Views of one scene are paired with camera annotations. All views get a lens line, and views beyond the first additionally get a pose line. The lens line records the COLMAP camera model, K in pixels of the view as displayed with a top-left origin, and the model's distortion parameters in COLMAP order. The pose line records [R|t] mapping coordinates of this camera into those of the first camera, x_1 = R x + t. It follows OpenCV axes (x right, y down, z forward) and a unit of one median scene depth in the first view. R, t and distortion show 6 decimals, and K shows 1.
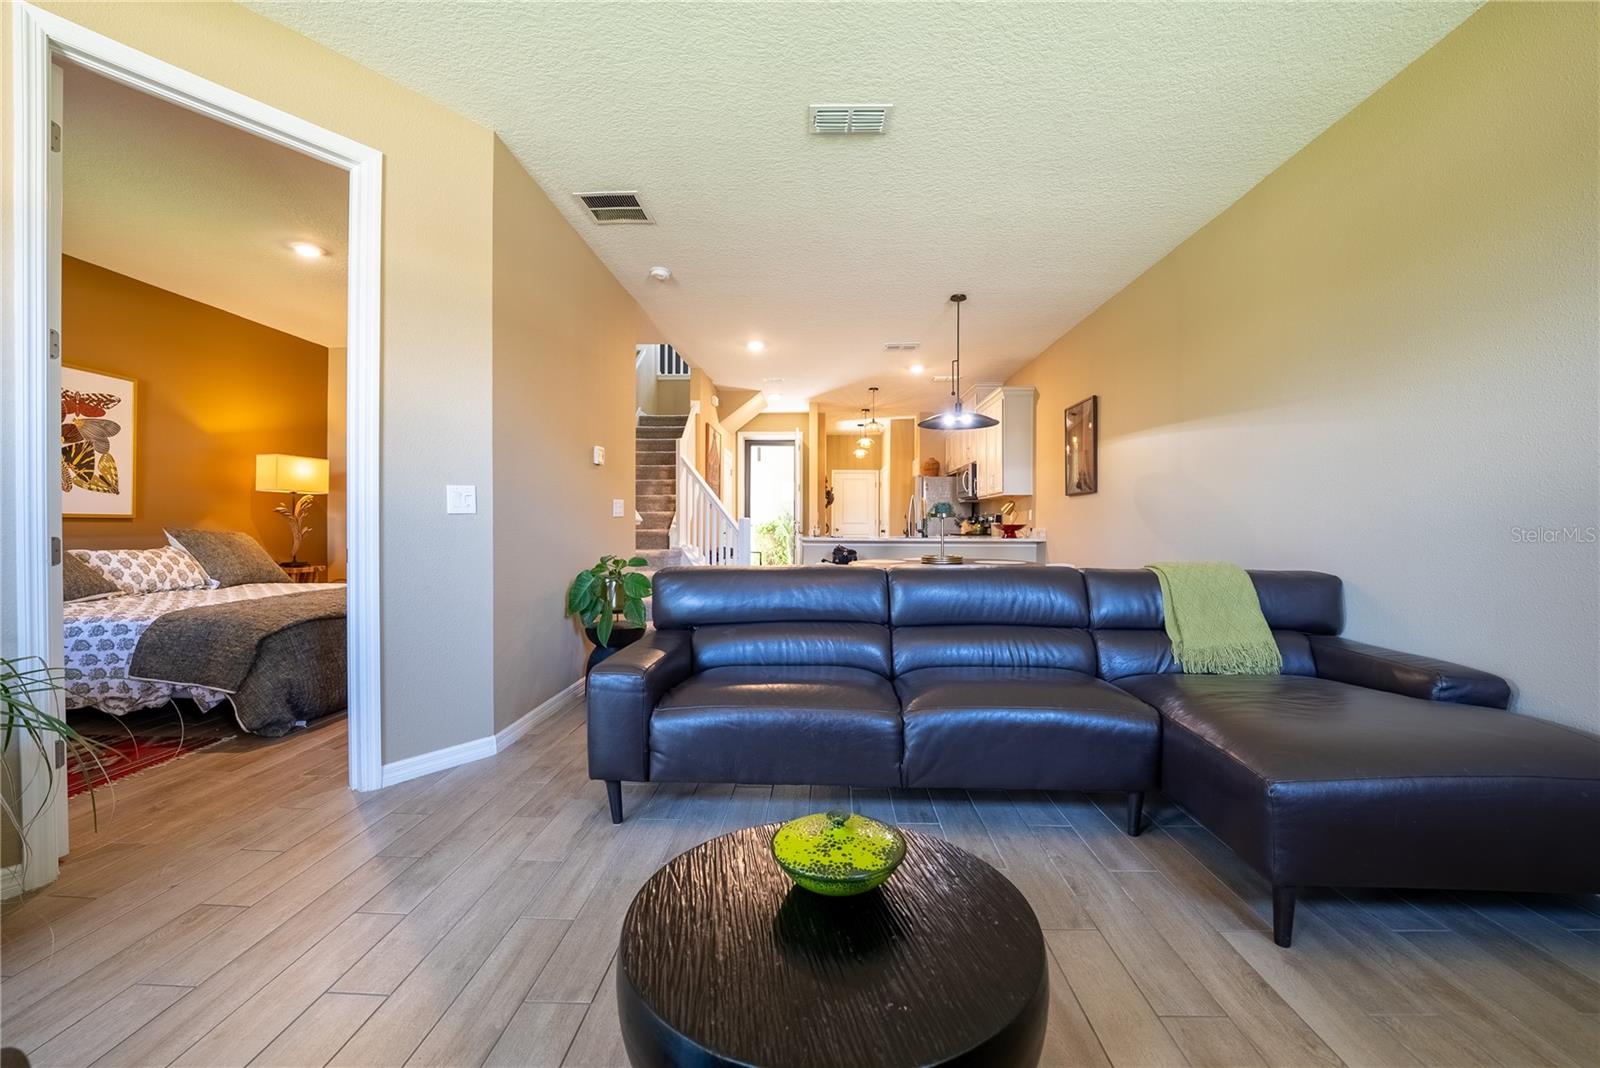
lens RADIAL K [[652.6, 0, 805.5], [0, 652.6, 534.0], [0, 0, 1]] dist [-0.023736, 0.001336]
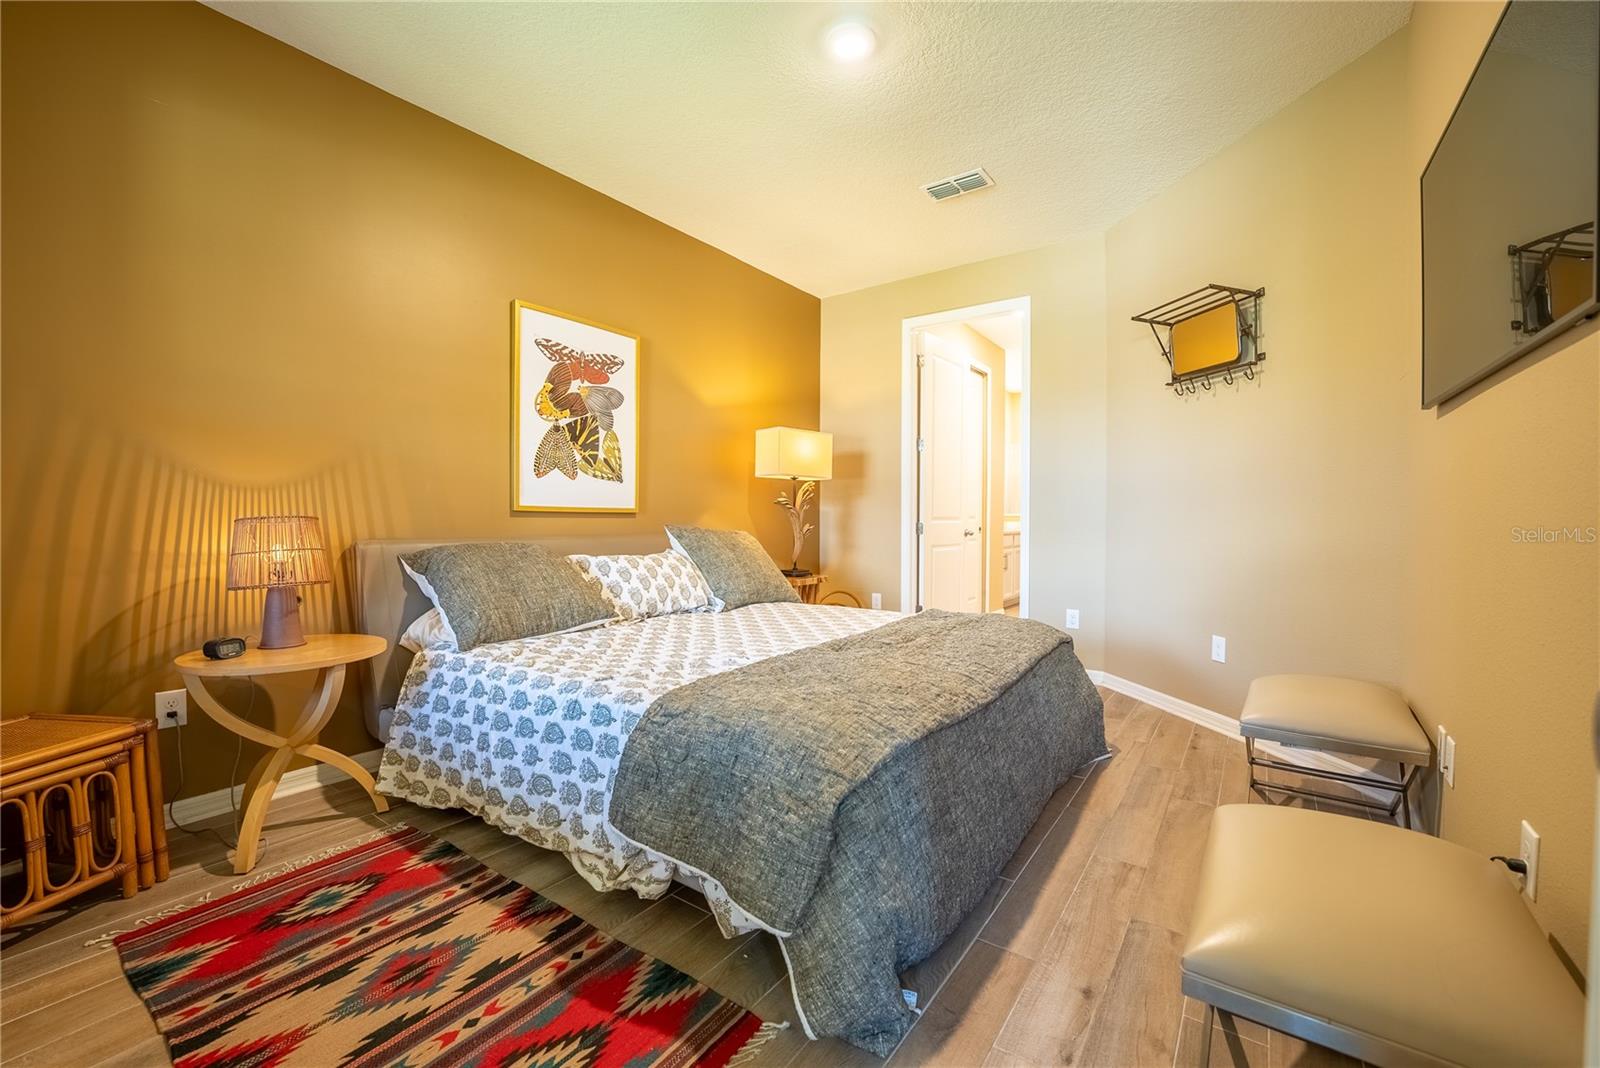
lens RADIAL K [[652.6, 0, 798.1], [0, 652.6, 535.0], [0, 0, 1]] dist [-0.023736, 0.001336]
pose [[0.829580, 0.007124, -0.558342, -0.587326], [-0.002291, 0.999954, 0.009355, -0.007311], [0.558383, -0.006481, 0.829558, 0.590837]]
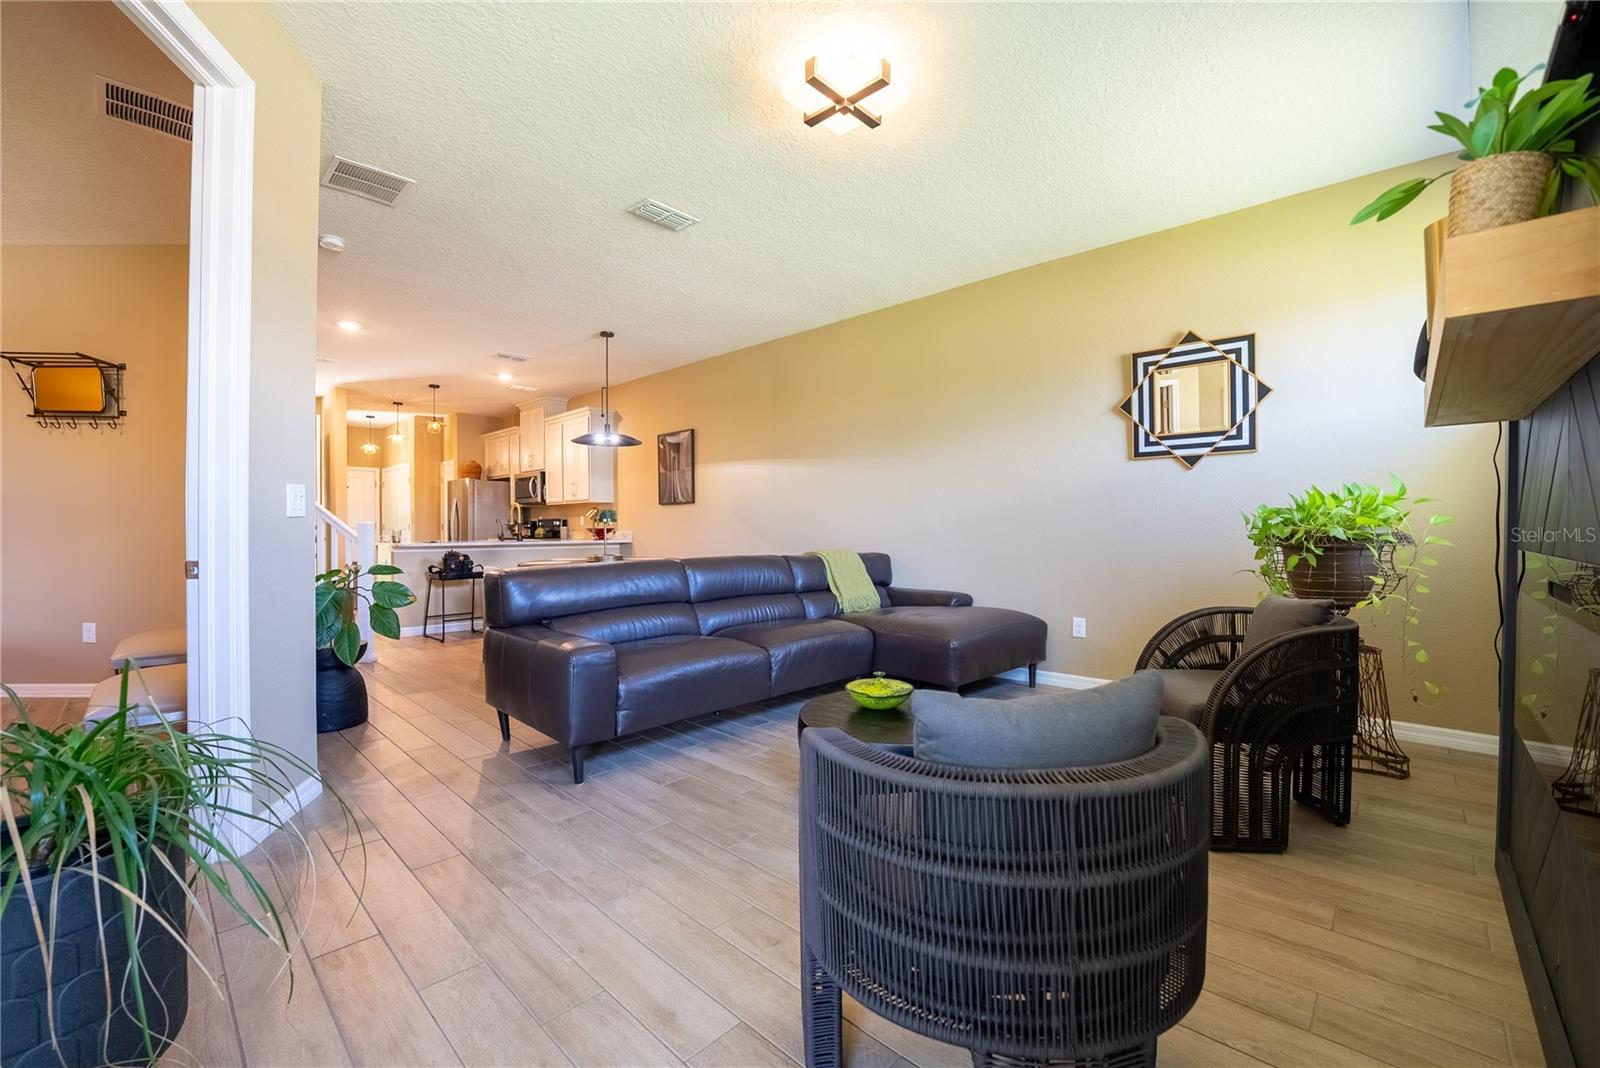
lens RADIAL K [[652.6, 0, 802.9], [0, 652.6, 531.0], [0, 0, 1]] dist [-0.023736, 0.001336]
pose [[0.664072, -0.009731, 0.747605, -0.601062], [0.018165, 0.999830, -0.003121, 0.001506], [-0.747448, 0.015653, 0.664136, -0.056395]]
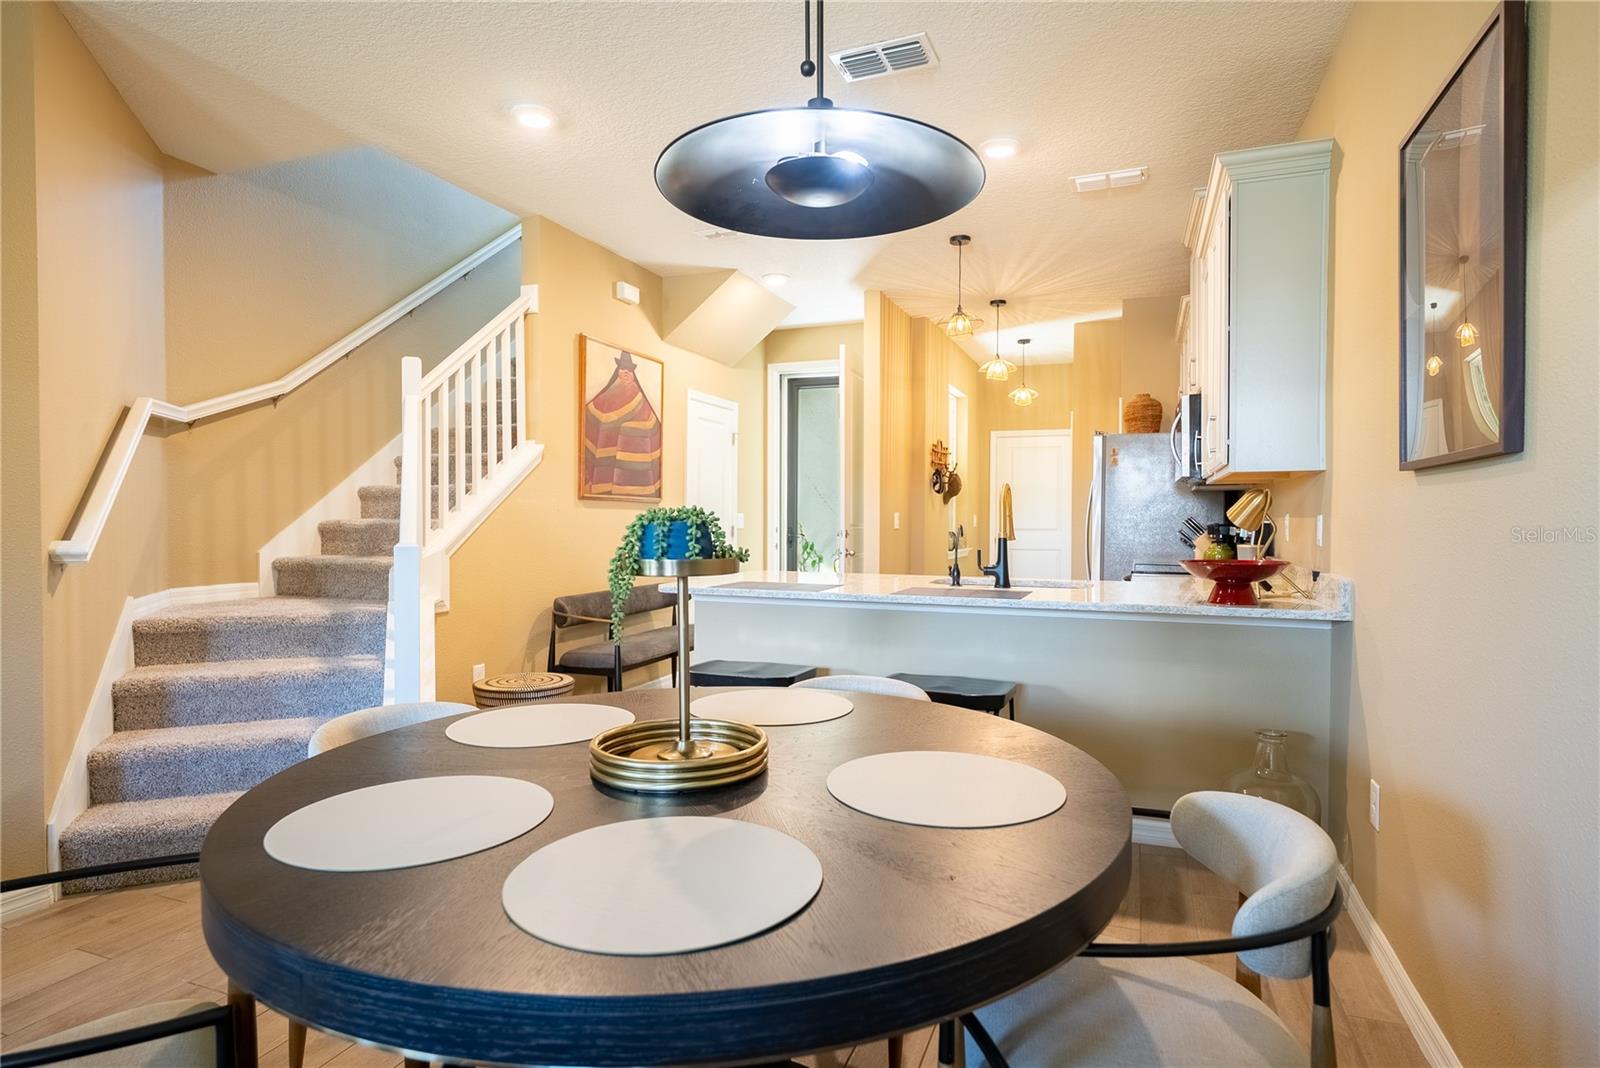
lens RADIAL K [[858.6, 0, 811.2], [0, 858.6, 535.9], [0, 0, 1]] dist [0.005677, -0.000034]
pose [[0.945656, 0.008145, -0.325068, 0.494703], [-0.006087, 0.999954, 0.007350, -0.057929], [0.325113, -0.004972, 0.945662, 1.013259]]
